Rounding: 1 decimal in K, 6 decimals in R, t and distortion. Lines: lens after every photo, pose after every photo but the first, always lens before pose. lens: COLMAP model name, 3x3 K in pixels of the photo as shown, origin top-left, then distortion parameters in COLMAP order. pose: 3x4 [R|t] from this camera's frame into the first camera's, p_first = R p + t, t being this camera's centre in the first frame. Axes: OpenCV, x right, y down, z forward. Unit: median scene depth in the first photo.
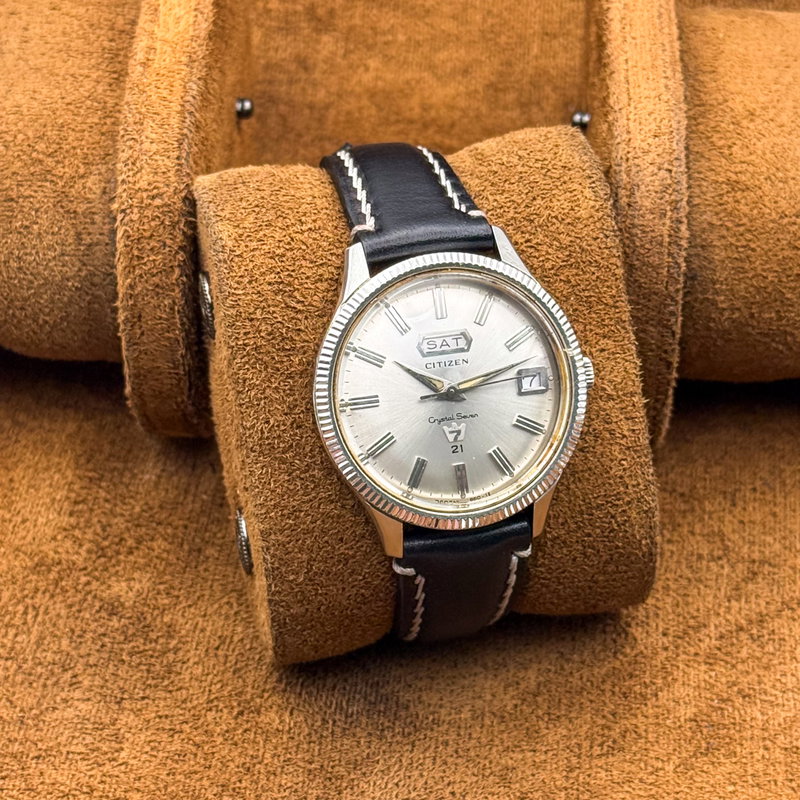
lens RADIAL K [[2416.2, 0, 400.0], [0, 2416.2, 400.0], [0, 0, 1]] dist [0.031763, 1.220875]
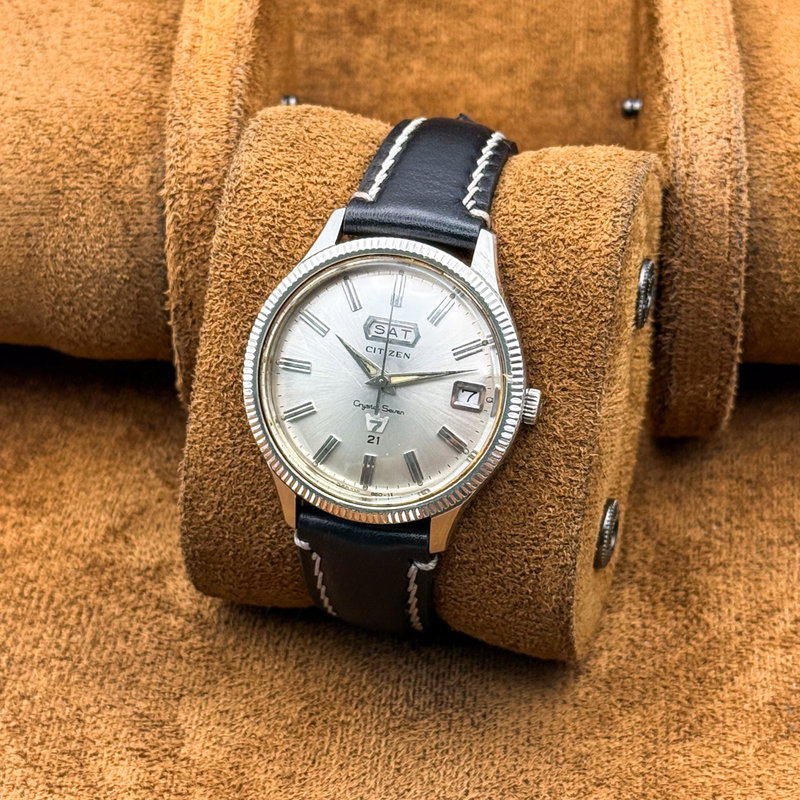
lens RADIAL K [[2416.2, 0, 400.0], [0, 2416.2, 400.0], [0, 0, 1]] dist [0.031763, 1.220875]
pose [[0.884585, 0.297081, -0.359517, 0.368265], [-0.285381, 0.954498, 0.086559, -0.080097], [0.368873, 0.026030, 0.929115, 0.100153]]
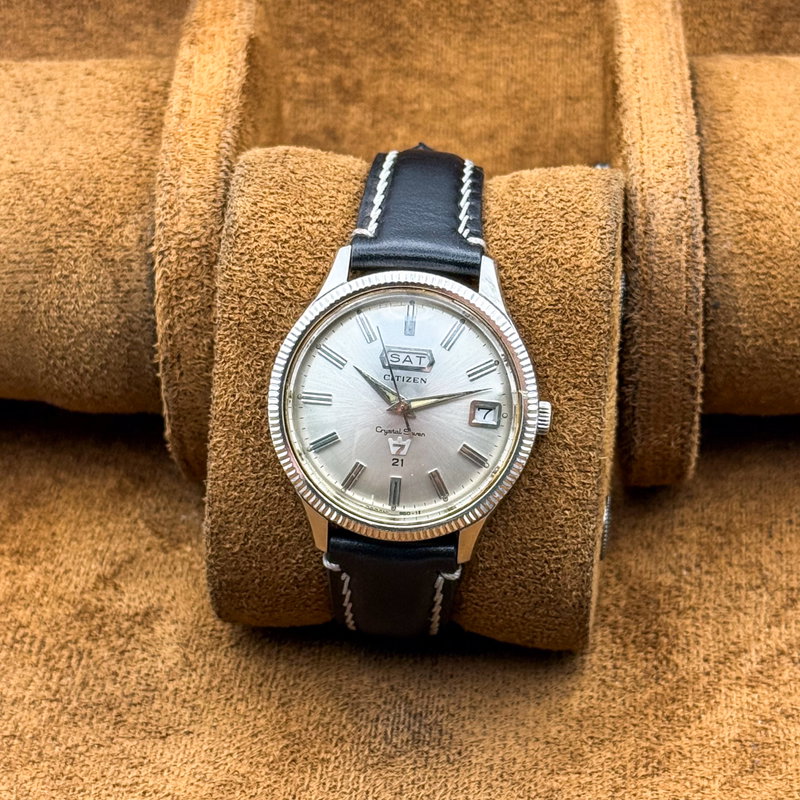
lens RADIAL K [[2416.2, 0, 400.0], [0, 2416.2, 400.0], [0, 0, 1]] dist [0.031763, 1.220875]
pose [[0.946836, 0.222398, -0.232466, 0.251415], [-0.212558, 0.974857, 0.066887, -0.072728], [0.241496, -0.013918, 0.970302, 0.004562]]
